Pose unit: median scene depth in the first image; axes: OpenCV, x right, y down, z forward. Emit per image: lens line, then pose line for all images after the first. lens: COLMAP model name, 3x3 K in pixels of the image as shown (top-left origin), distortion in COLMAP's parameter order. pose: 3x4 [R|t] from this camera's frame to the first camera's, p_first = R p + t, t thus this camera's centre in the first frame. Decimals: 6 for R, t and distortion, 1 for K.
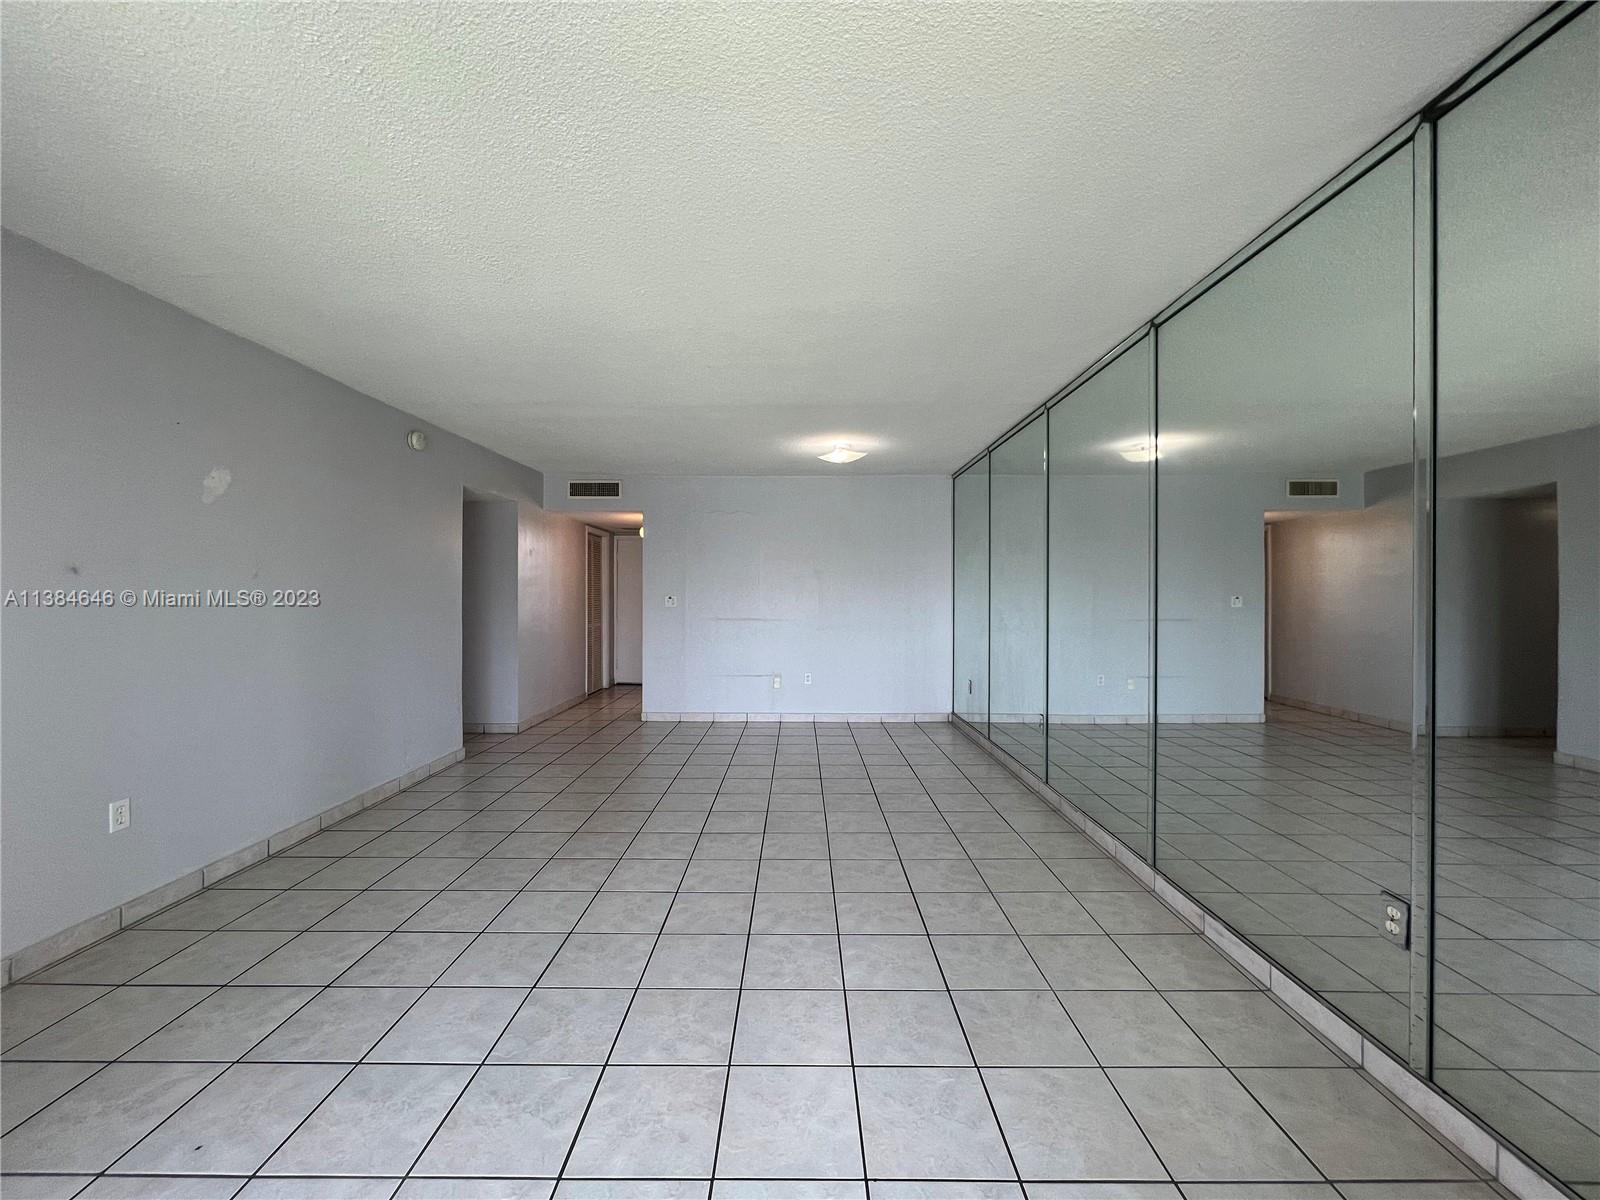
lens RADIAL K [[641.3, 0, 795.9], [0, 641.3, 600.8], [0, 0, 1]] dist [0.000082, -0.000150]
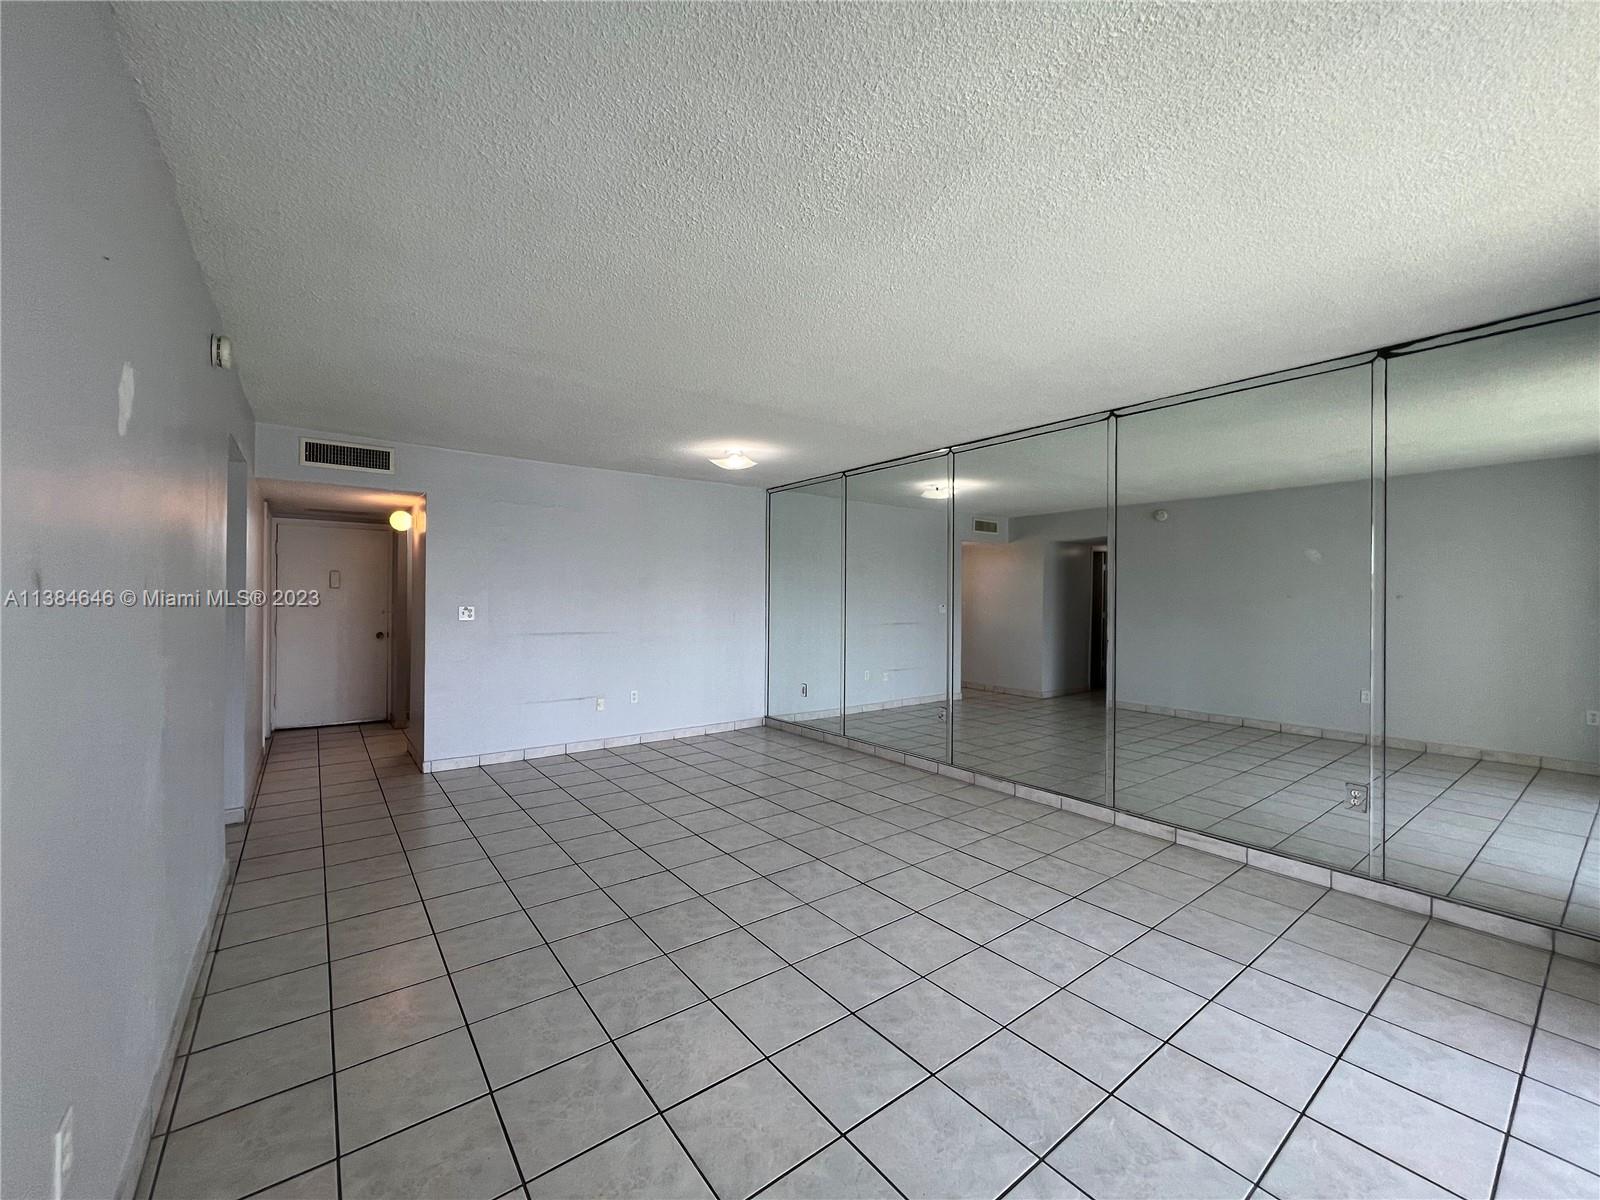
lens RADIAL K [[643.4, 0, 800.0], [0, 643.4, 598.4], [0, 0, 1]] dist [0.000191, 0.000074]
pose [[0.792287, 0.001647, 0.610146, -0.565455], [0.002553, 0.999979, -0.006014, -0.018860], [-0.610143, 0.006322, 0.792266, 0.217114]]
